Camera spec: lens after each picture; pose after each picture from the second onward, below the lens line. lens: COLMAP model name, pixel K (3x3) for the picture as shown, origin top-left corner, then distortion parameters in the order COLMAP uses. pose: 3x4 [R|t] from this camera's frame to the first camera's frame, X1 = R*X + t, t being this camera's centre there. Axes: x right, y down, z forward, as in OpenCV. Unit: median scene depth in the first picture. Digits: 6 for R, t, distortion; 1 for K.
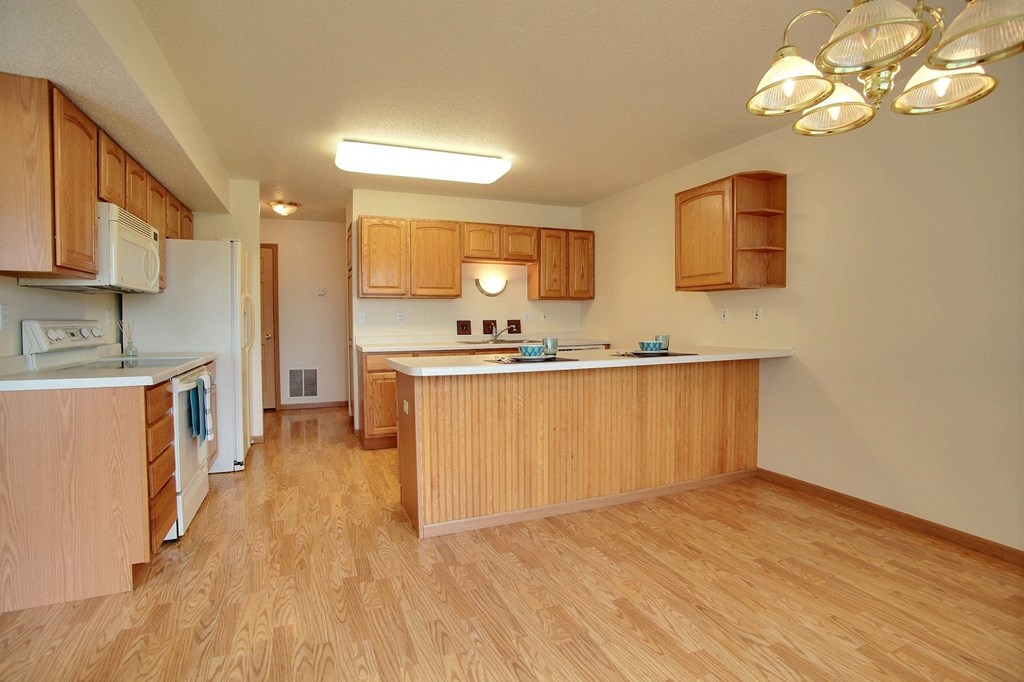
lens RADIAL K [[511.7, 0, 512.0], [0, 511.7, 341.0], [0, 0, 1]] dist [-0.000789, -0.000134]
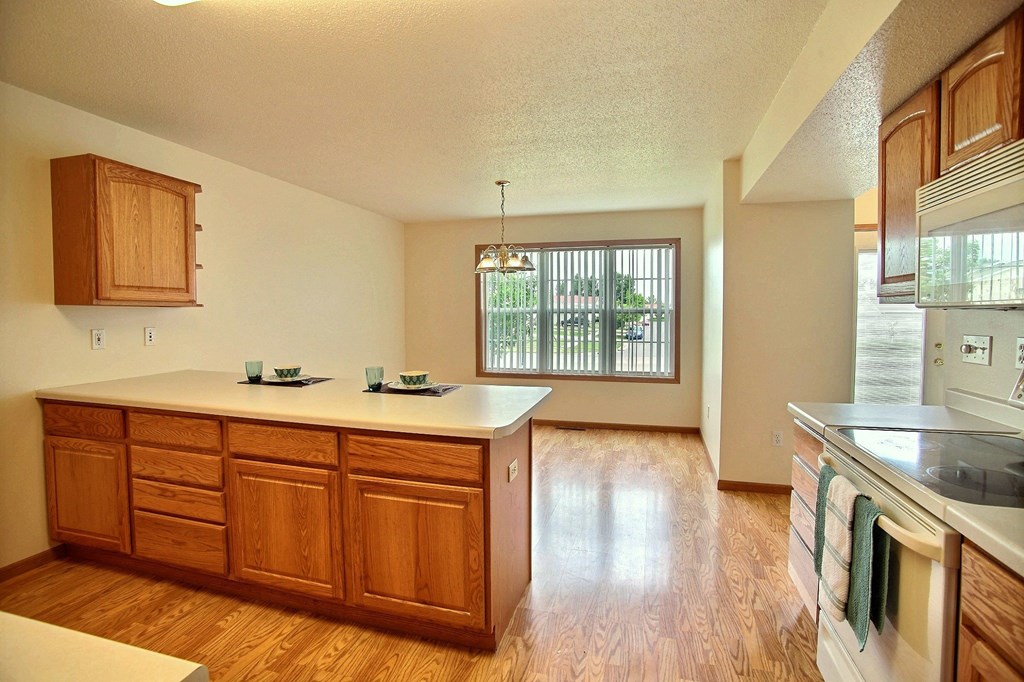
lens RADIAL K [[511.7, 0, 512.0], [0, 511.7, 341.0], [0, 0, 1]] dist [-0.000789, -0.000134]
pose [[-0.785960, -0.025183, 0.617765, -0.610613], [0.032658, 0.996084, 0.082154, -0.107298], [-0.617415, 0.084745, -0.782060, 1.455339]]
